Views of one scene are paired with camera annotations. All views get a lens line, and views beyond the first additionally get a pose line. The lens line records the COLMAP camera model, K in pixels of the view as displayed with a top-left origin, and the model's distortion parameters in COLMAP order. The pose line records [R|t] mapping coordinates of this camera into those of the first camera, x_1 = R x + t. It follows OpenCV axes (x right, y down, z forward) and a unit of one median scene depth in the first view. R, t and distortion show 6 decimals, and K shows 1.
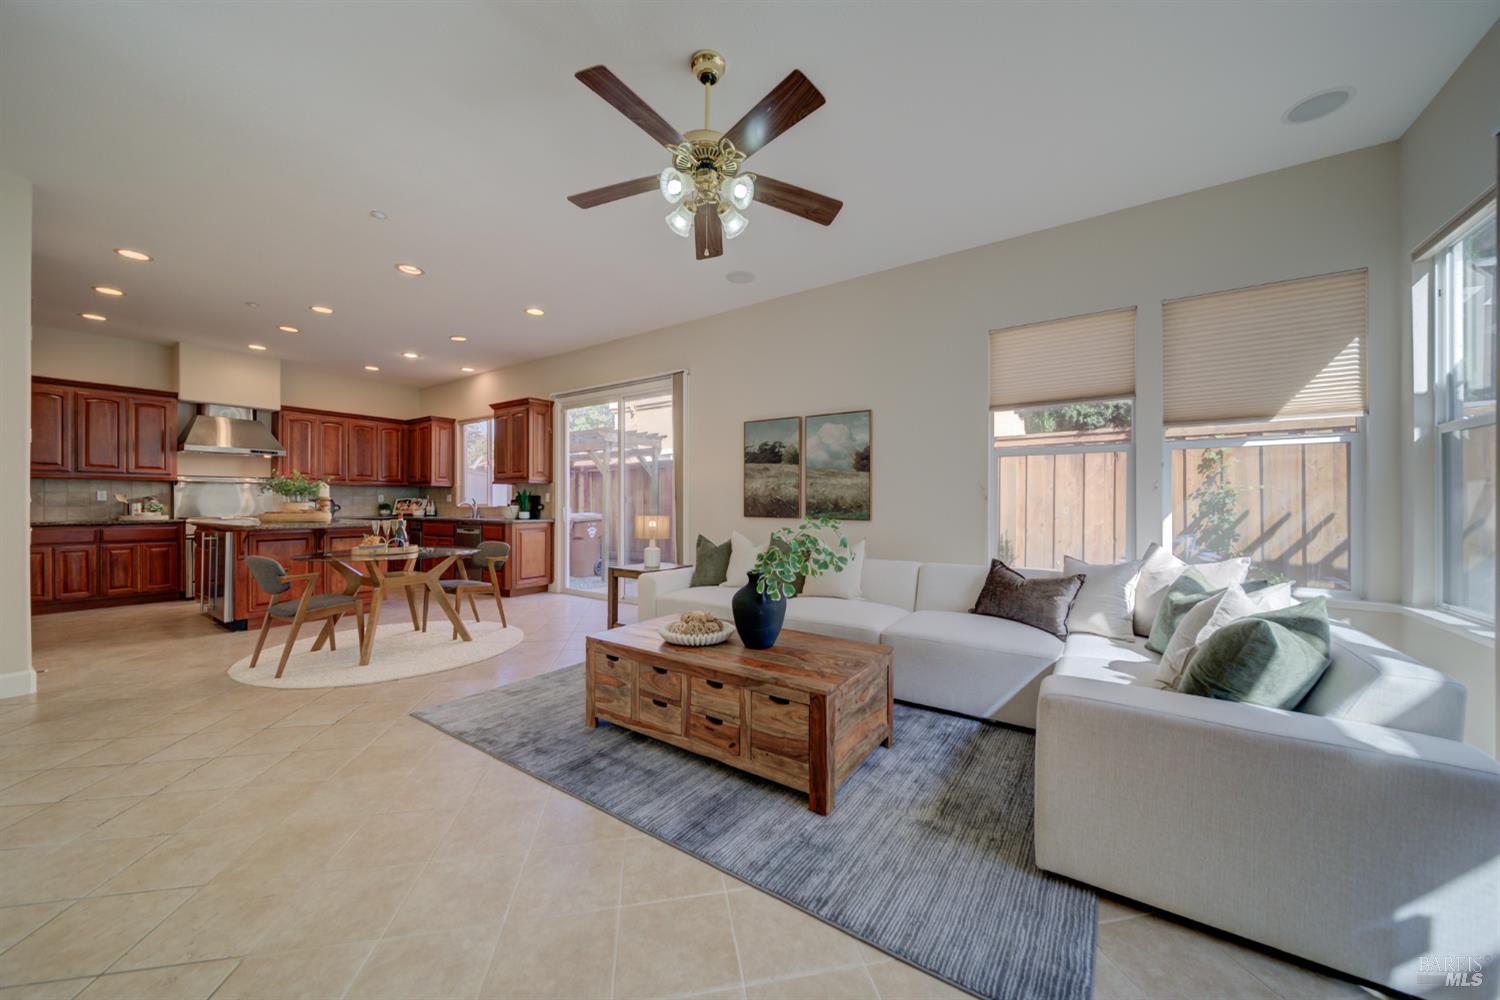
lens RADIAL K [[535.0, 0, 770.4], [0, 535.0, 502.9], [0, 0, 1]] dist [-0.002009, -0.001488]
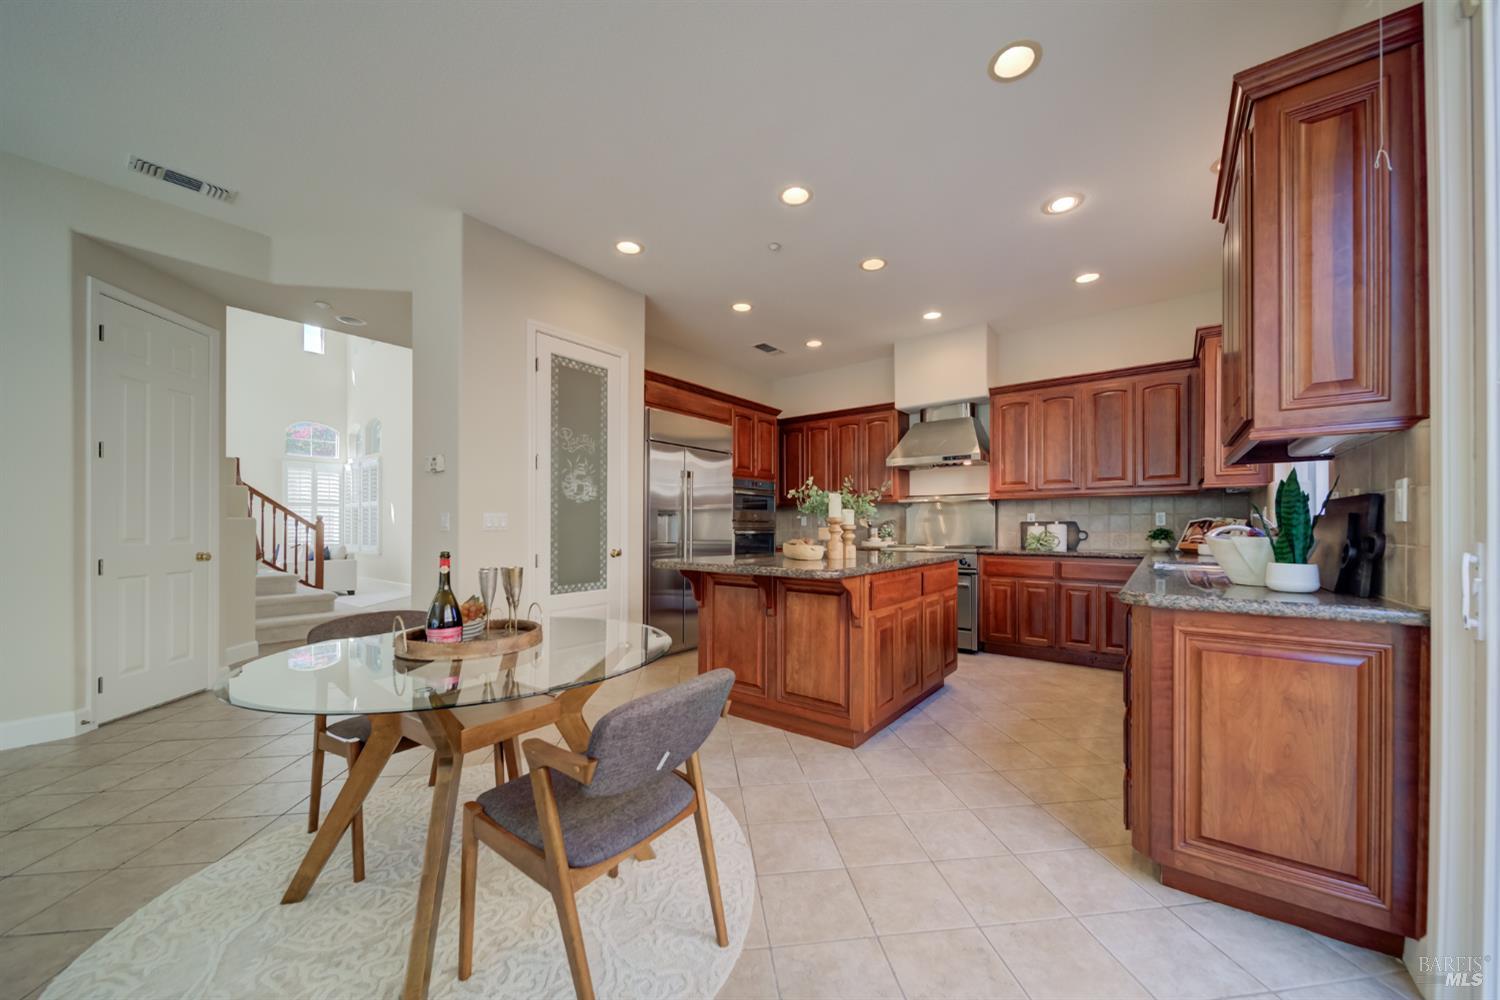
lens RADIAL K [[535.0, 0, 781.9], [0, 535.0, 529.4], [0, 0, 1]] dist [-0.002009, -0.001488]
pose [[-0.046465, 0.003037, -0.998915, -0.235379], [0.002356, 0.999993, 0.002931, -0.000269], [0.998917, -0.002217, -0.046472, 0.891806]]
